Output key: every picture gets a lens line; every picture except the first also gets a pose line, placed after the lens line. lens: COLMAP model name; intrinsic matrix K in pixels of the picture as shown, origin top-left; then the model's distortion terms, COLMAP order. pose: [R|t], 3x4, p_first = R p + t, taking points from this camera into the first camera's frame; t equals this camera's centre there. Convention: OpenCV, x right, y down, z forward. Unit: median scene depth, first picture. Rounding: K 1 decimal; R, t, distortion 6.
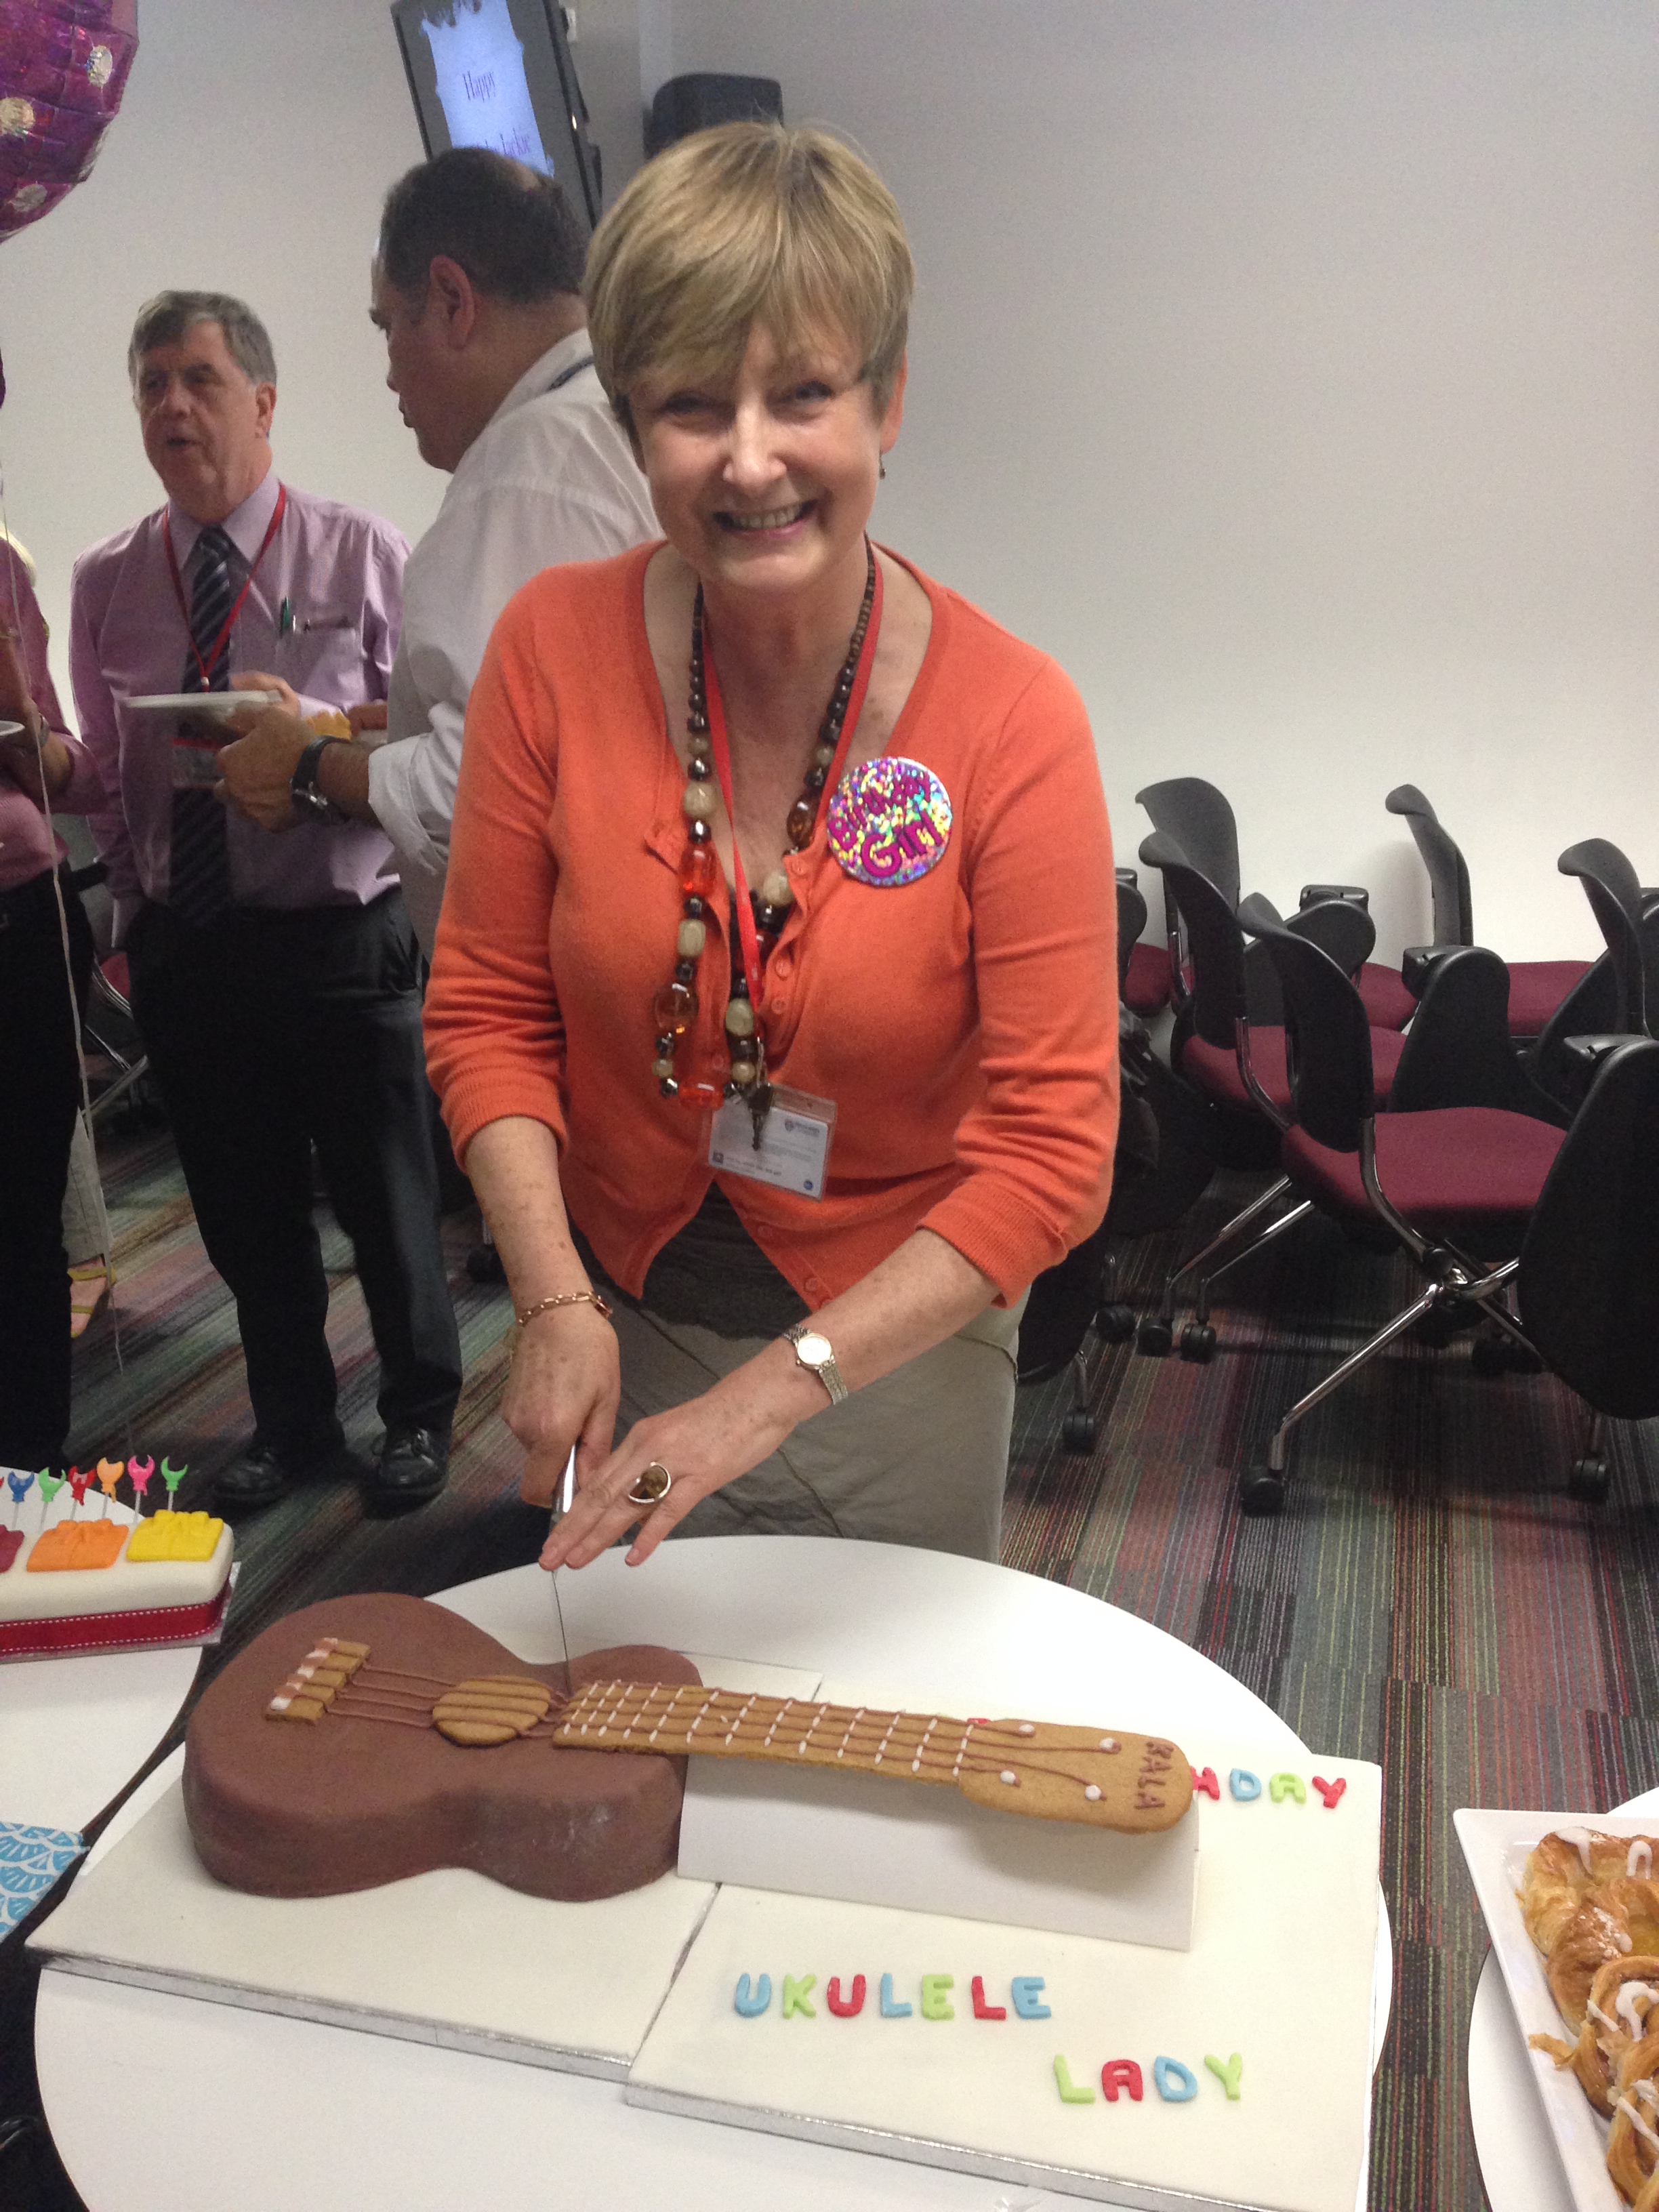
lens RADIAL K [[1933.8, 0, 820.1], [0, 1933.8, 1091.1], [0, 0, 1]] dist [0.097281, -0.083767]
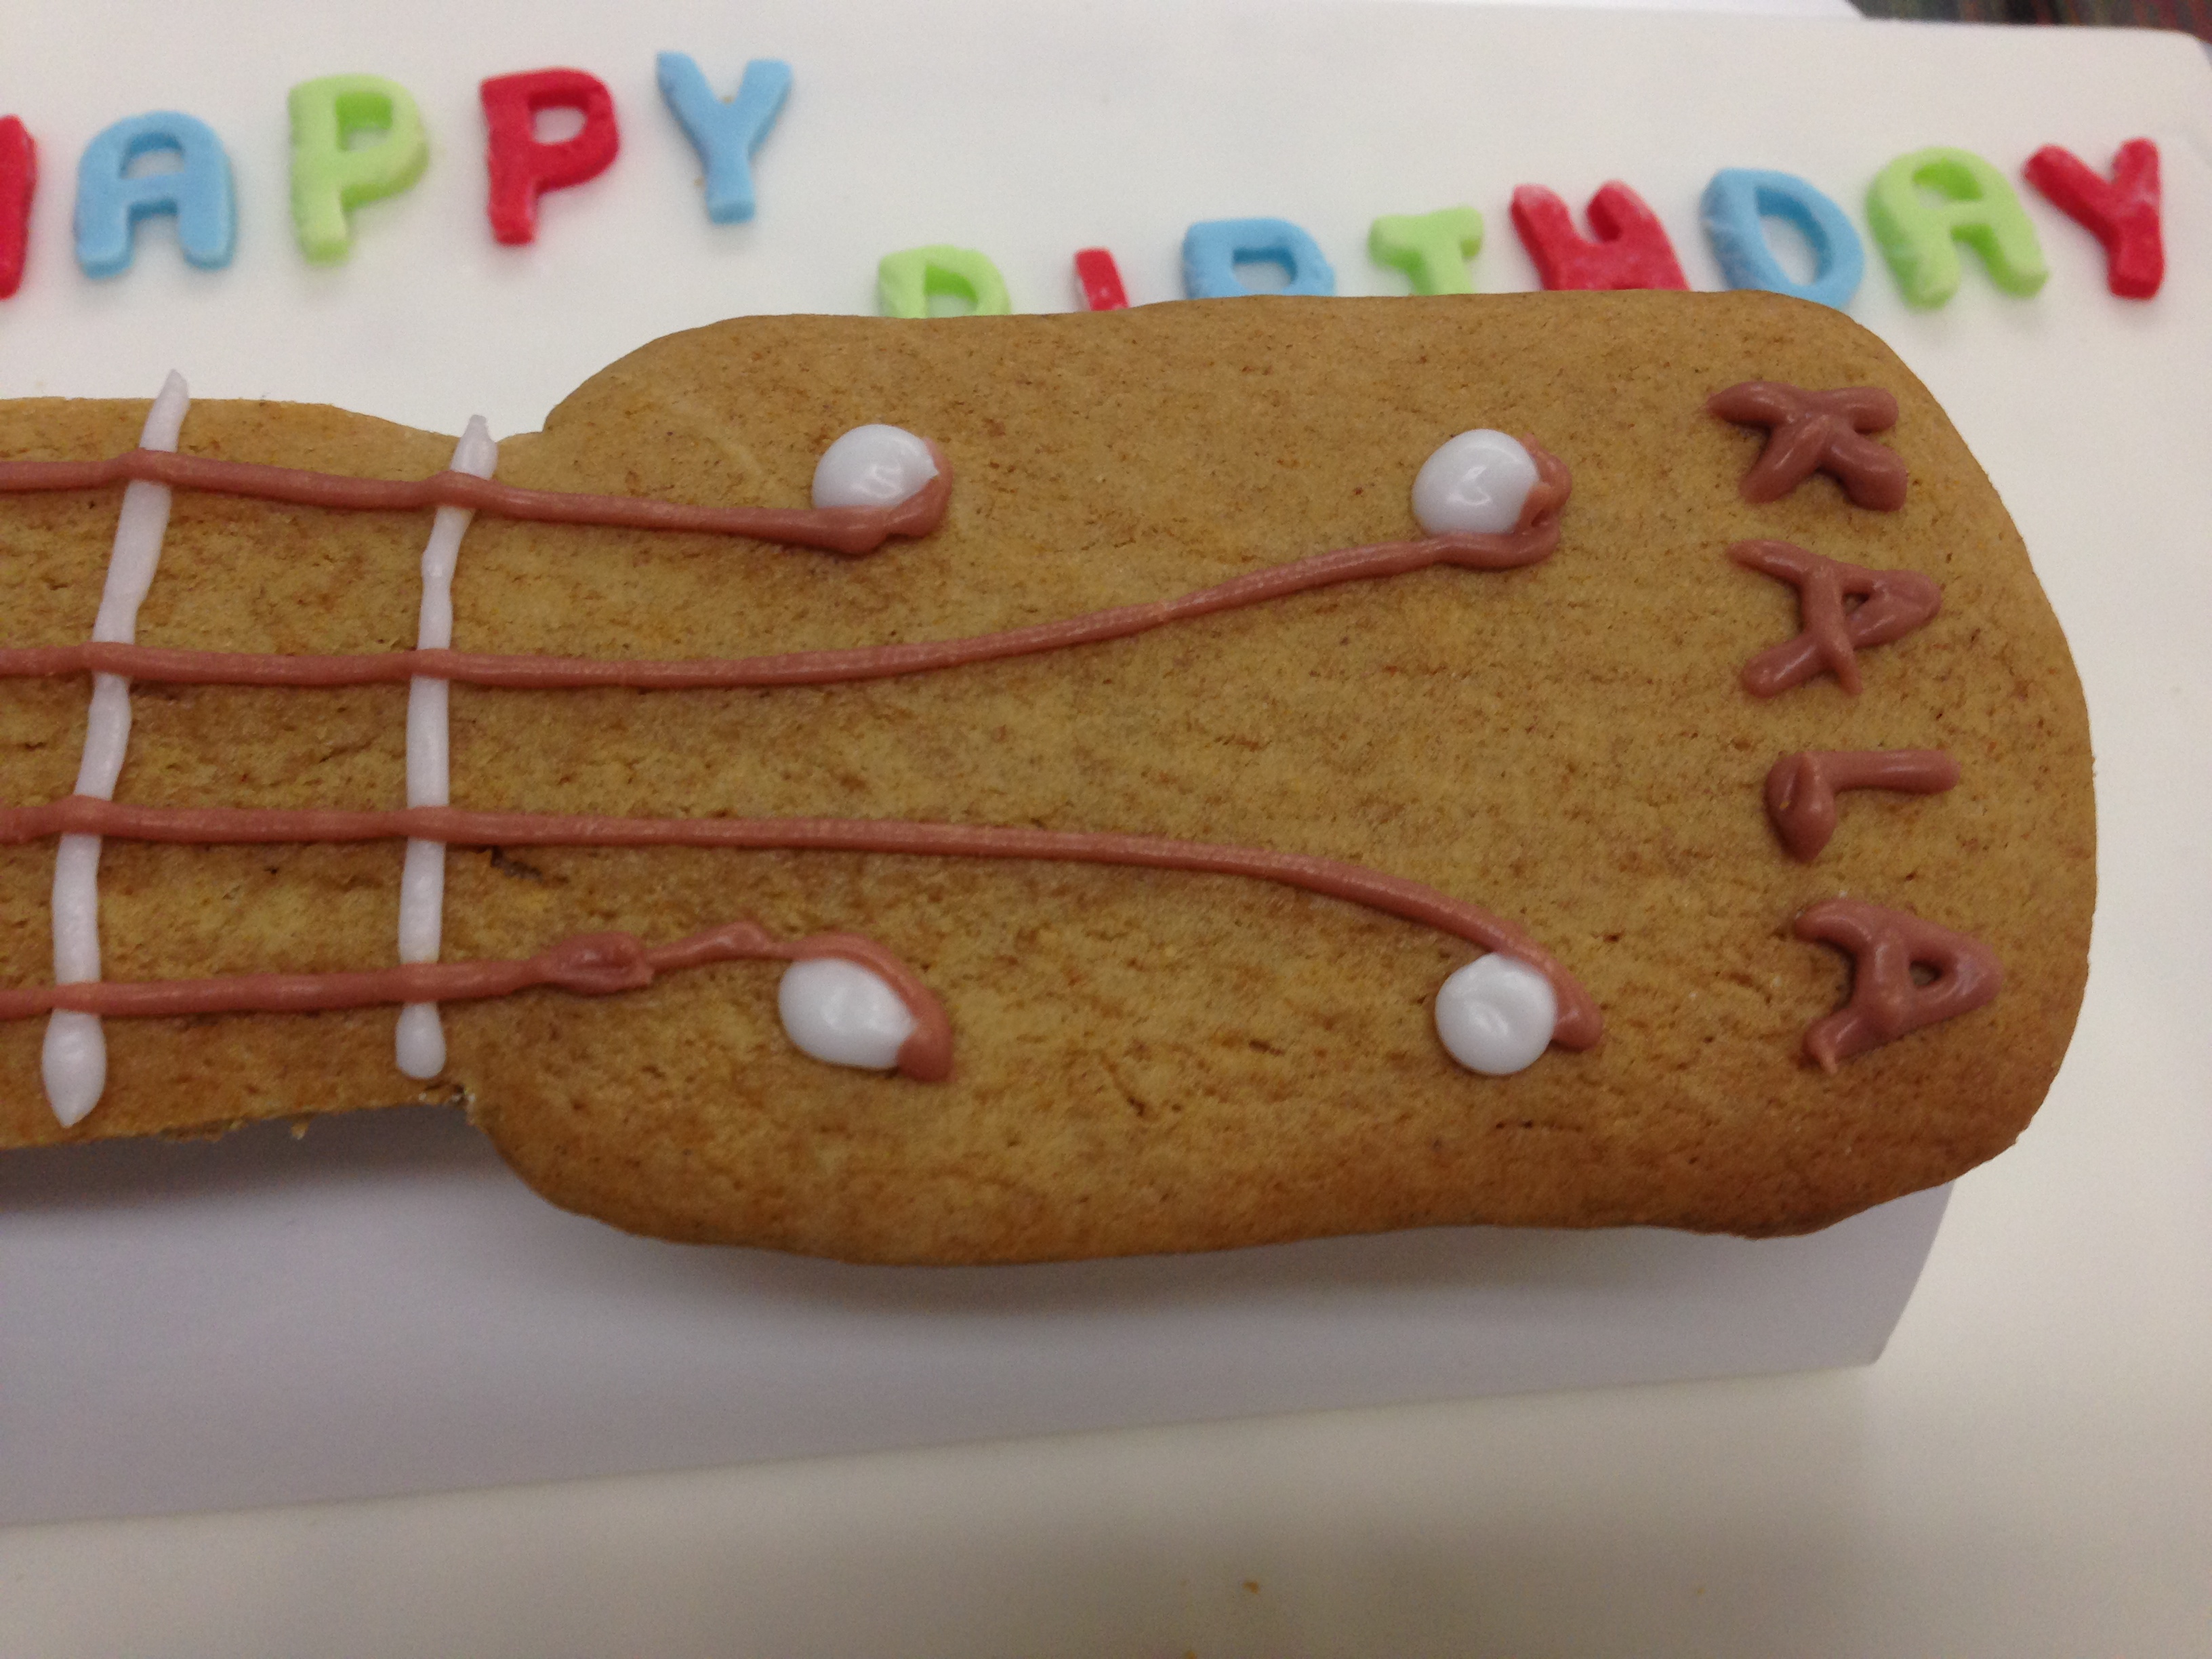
lens RADIAL K [[2064.5, 0, 1107.3], [0, 2064.5, 849.0], [0, 0, 1]] dist [0.042064, 0.000000]
pose [[0.946317, -0.247638, 0.207747, 0.083268], [0.009931, 0.664675, 0.747066, 0.234380], [-0.323086, -0.704899, 0.631453, 0.877938]]
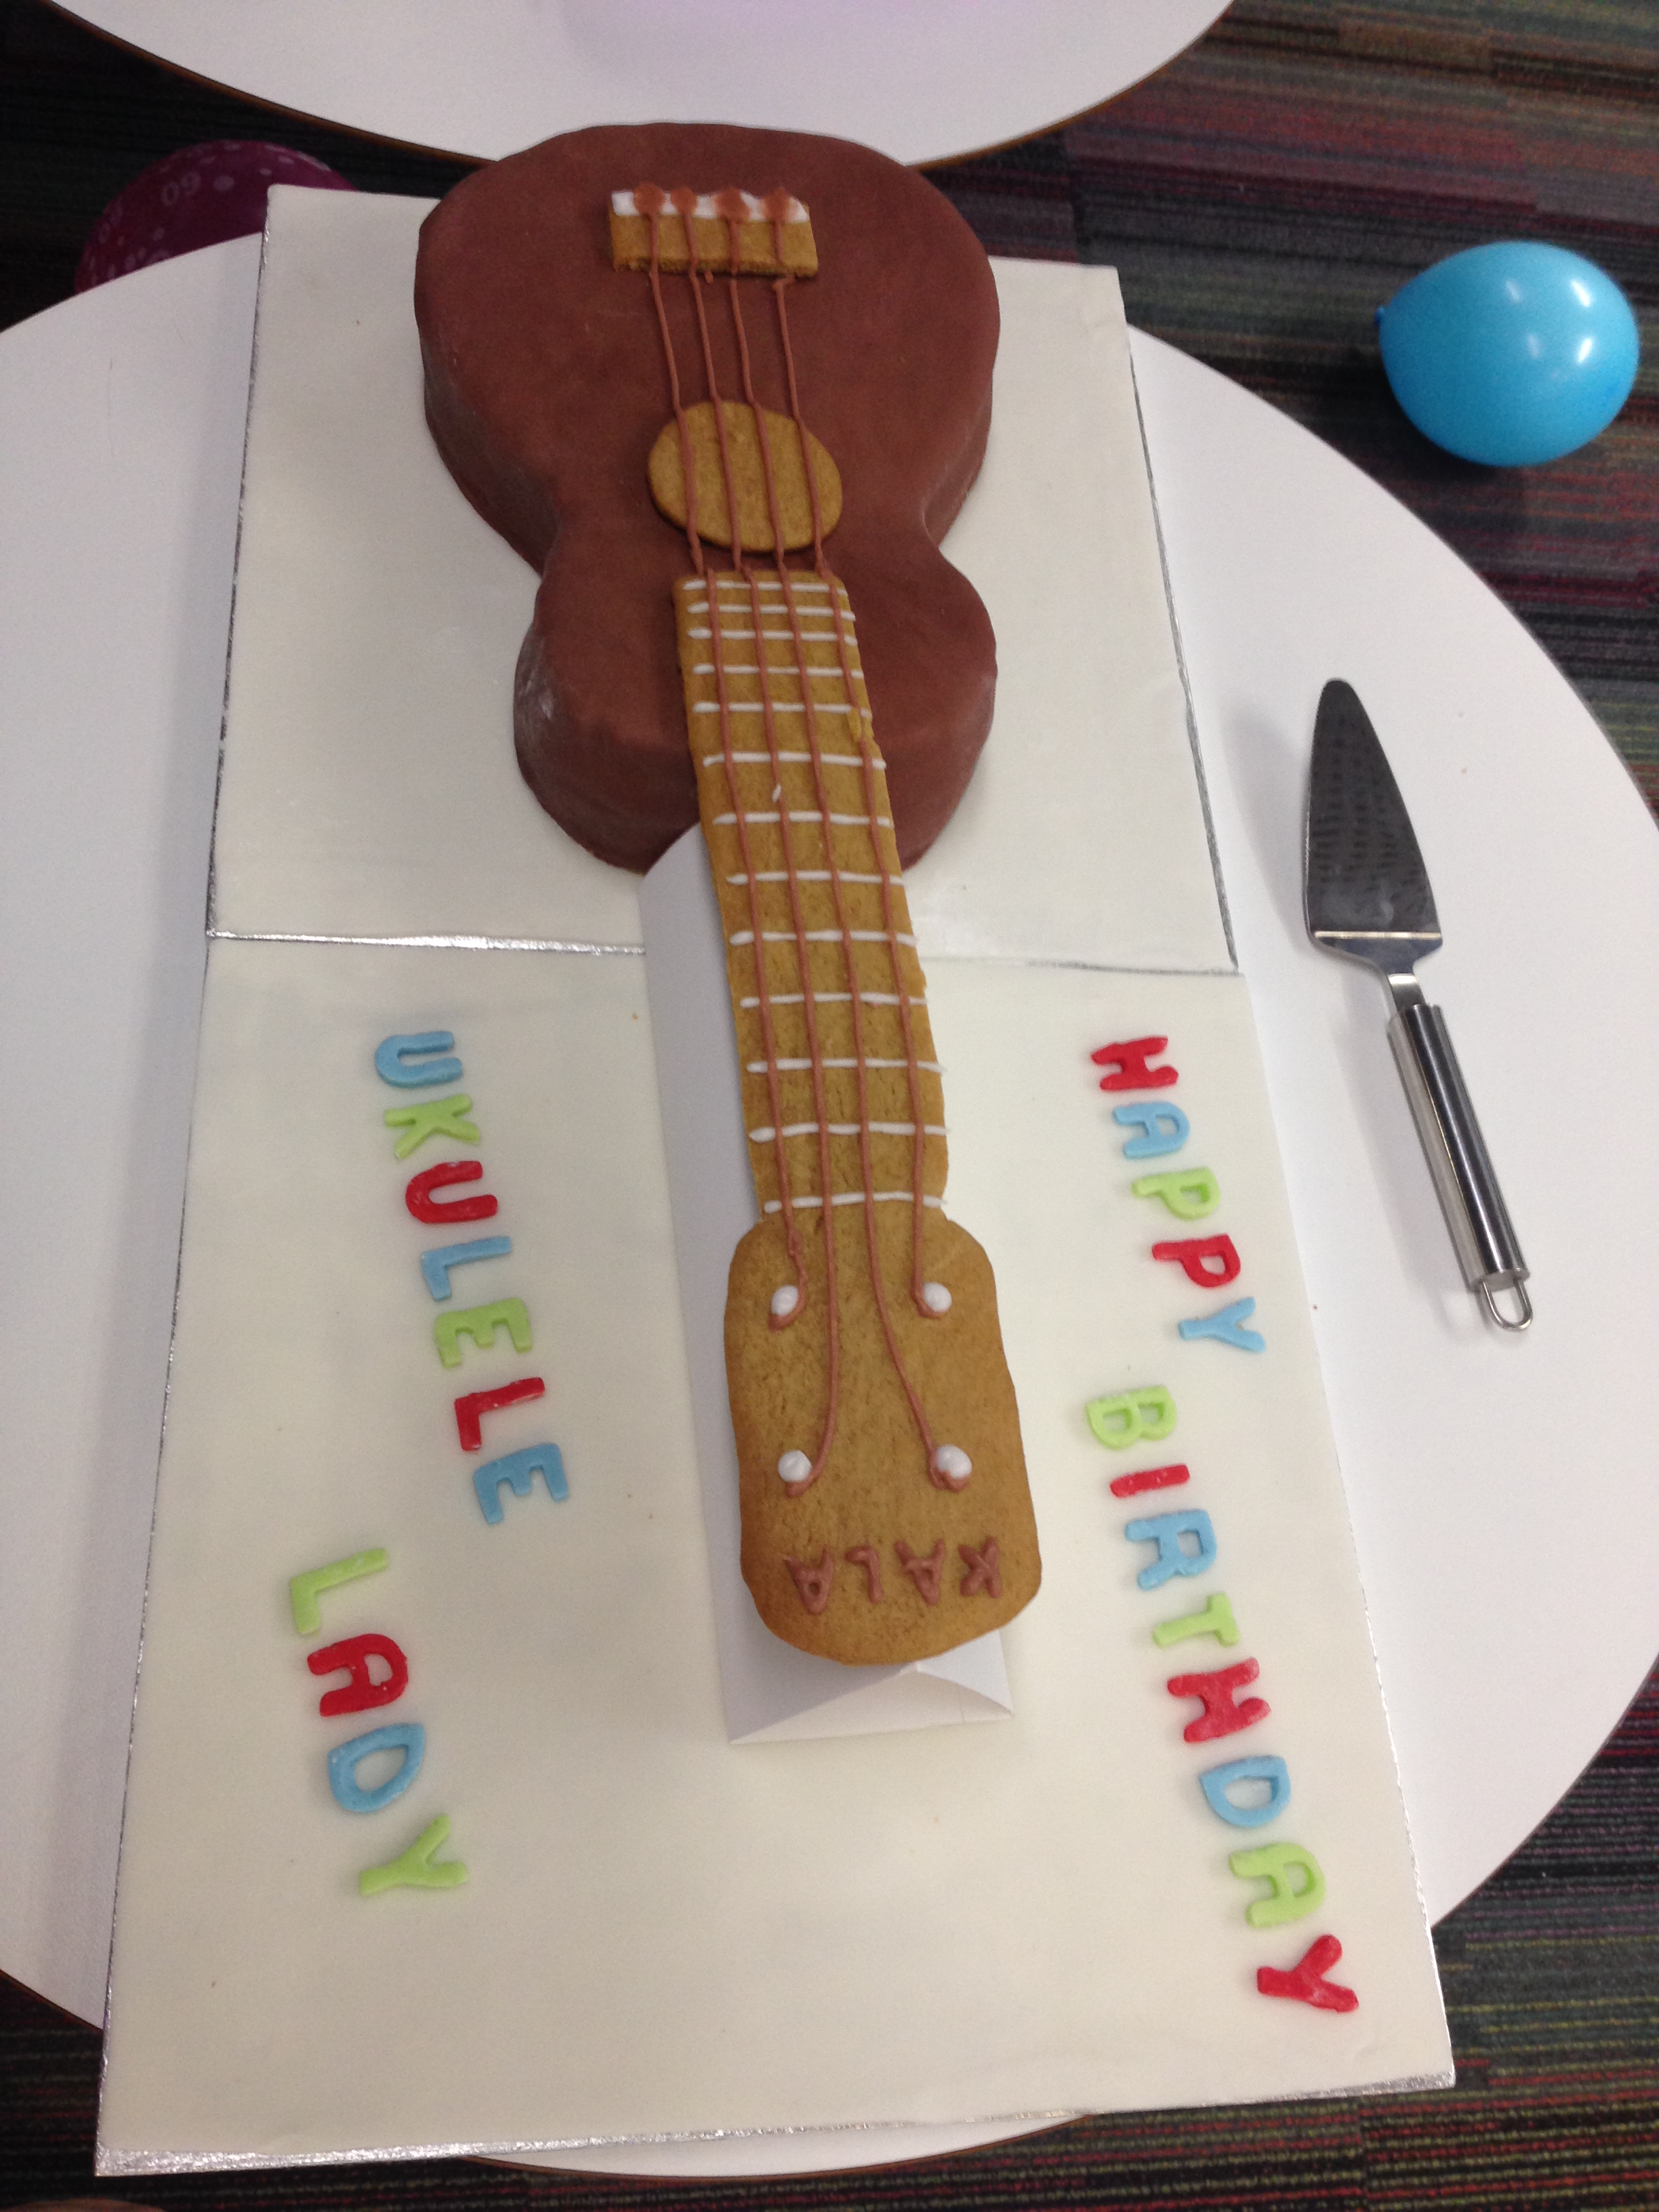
lens RADIAL K [[1933.8, 0, 811.8], [0, 1933.8, 1130.5], [0, 0, 1]] dist [0.097281, -0.083767]
pose [[0.337037, 0.868642, -0.363135, 0.228257], [-0.426069, 0.484670, 0.763911, -0.044363], [0.839566, -0.102746, 0.533453, 0.716364]]
